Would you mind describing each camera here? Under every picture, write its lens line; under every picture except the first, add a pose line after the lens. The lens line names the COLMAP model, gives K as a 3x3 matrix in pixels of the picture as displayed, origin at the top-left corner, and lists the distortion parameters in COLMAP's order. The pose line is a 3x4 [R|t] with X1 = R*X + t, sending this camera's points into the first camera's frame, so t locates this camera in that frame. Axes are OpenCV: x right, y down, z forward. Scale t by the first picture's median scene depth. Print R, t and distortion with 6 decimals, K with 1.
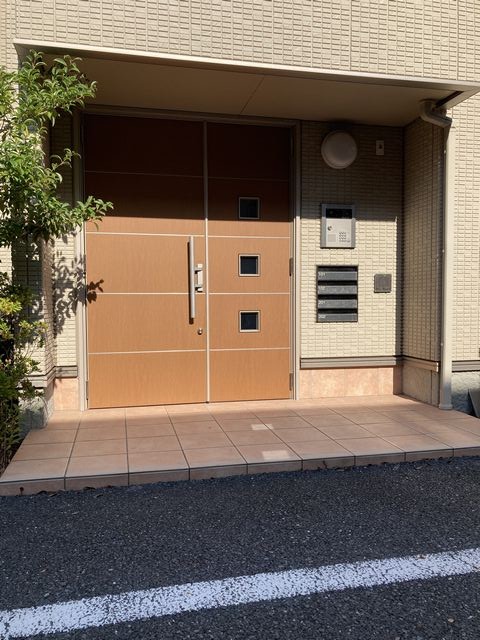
lens RADIAL K [[534.8, 0, 241.2], [0, 534.8, 318.0], [0, 0, 1]] dist [0.064682, -0.023005]
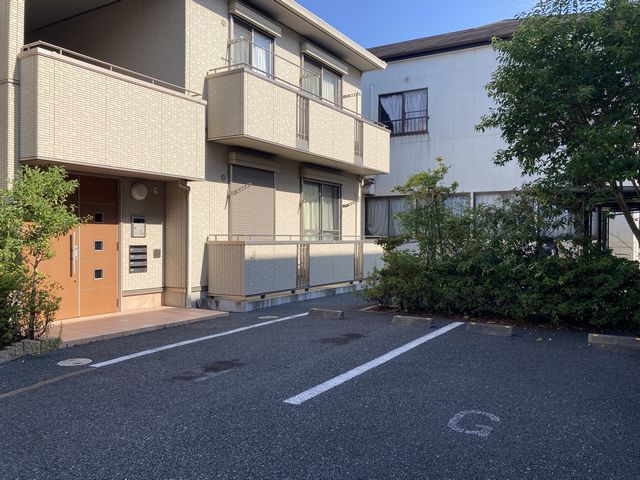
lens RADIAL K [[534.8, 0, 328.5], [0, 534.8, 239.3], [0, 0, 1]] dist [0.064682, -0.023005]
pose [[0.691220, 0.007692, 0.722603, -0.828809], [0.015138, 0.999570, -0.025121, -0.058386], [-0.722486, 0.028303, 0.690806, -0.987364]]
